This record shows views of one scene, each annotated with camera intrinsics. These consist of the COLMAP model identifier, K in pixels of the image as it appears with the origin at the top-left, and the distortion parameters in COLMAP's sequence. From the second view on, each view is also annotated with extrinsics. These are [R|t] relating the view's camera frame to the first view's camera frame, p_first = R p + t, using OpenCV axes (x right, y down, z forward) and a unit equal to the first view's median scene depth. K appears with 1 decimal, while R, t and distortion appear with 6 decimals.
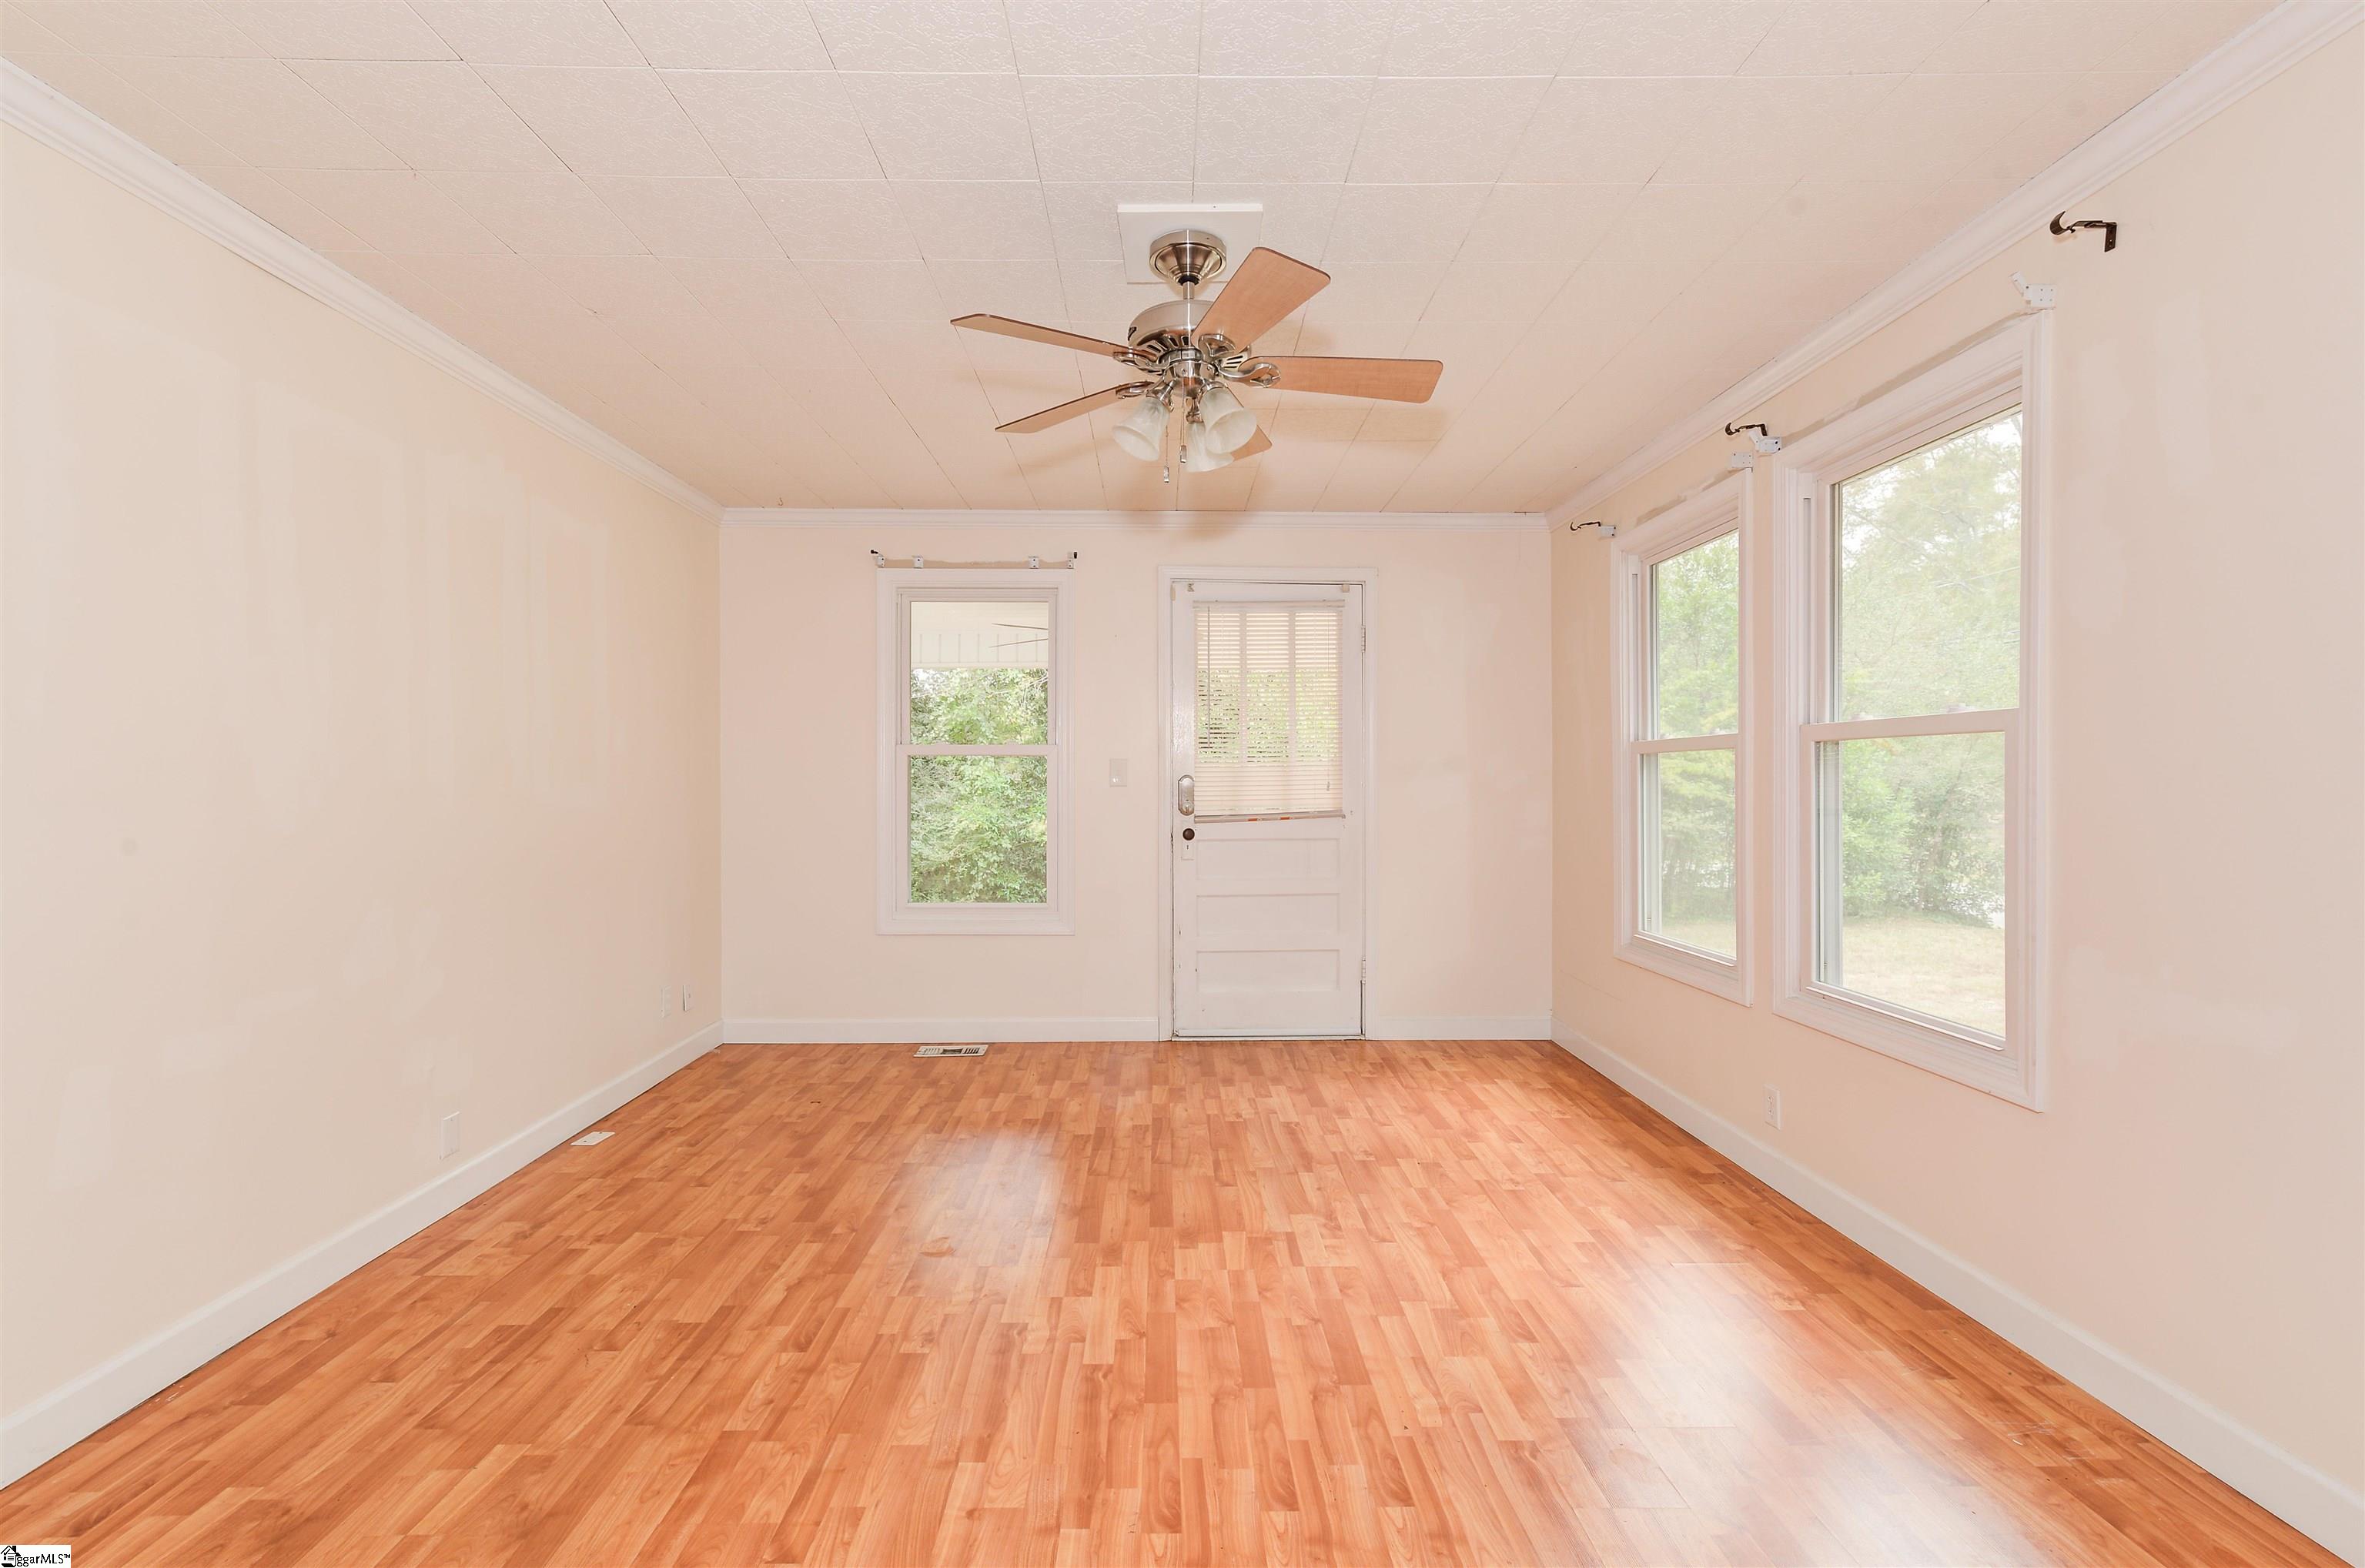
lens RADIAL K [[1028.3, 0, 1178.8], [0, 1028.3, 789.7], [0, 0, 1]] dist [-0.007858, 0.016261]
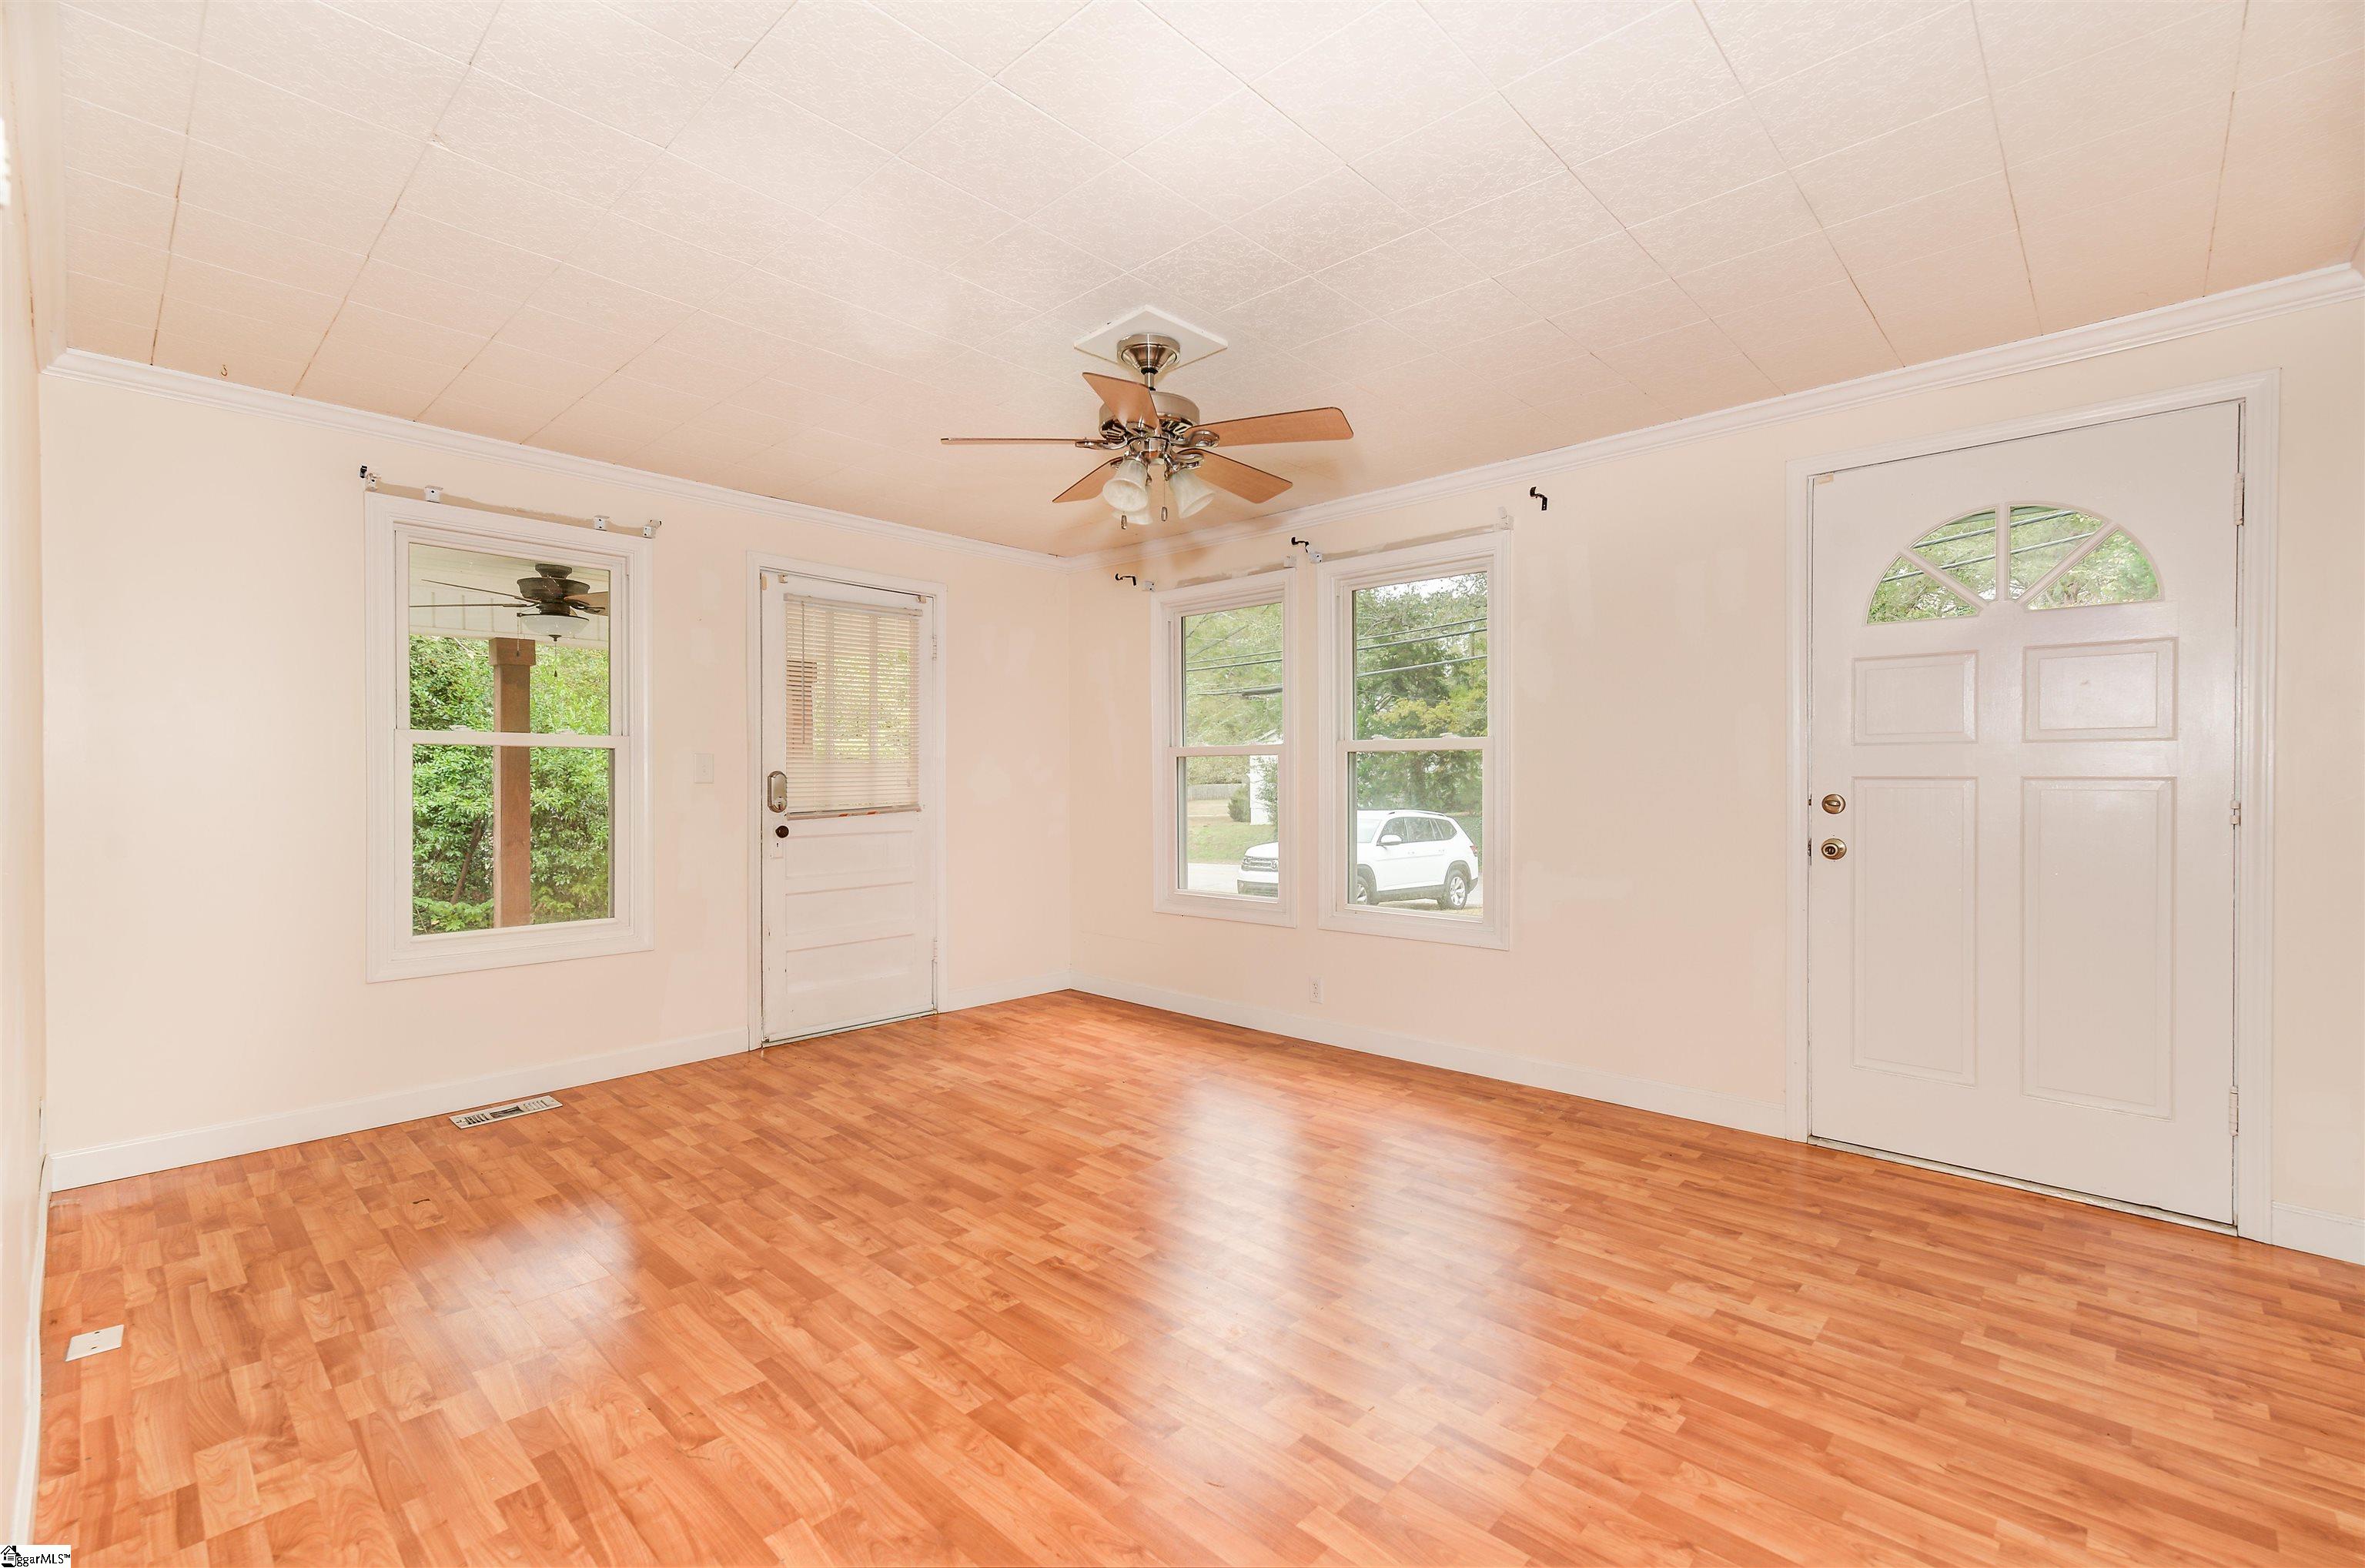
lens RADIAL K [[1014.1, 0, 1182.5], [0, 1014.1, 784.0], [0, 0, 1]] dist [0.011995, 0.000000]
pose [[0.695978, -0.004306, 0.718050, -0.531171], [0.007413, 0.999972, -0.001189, 0.002442], [-0.718025, 0.006150, 0.695990, 0.075525]]
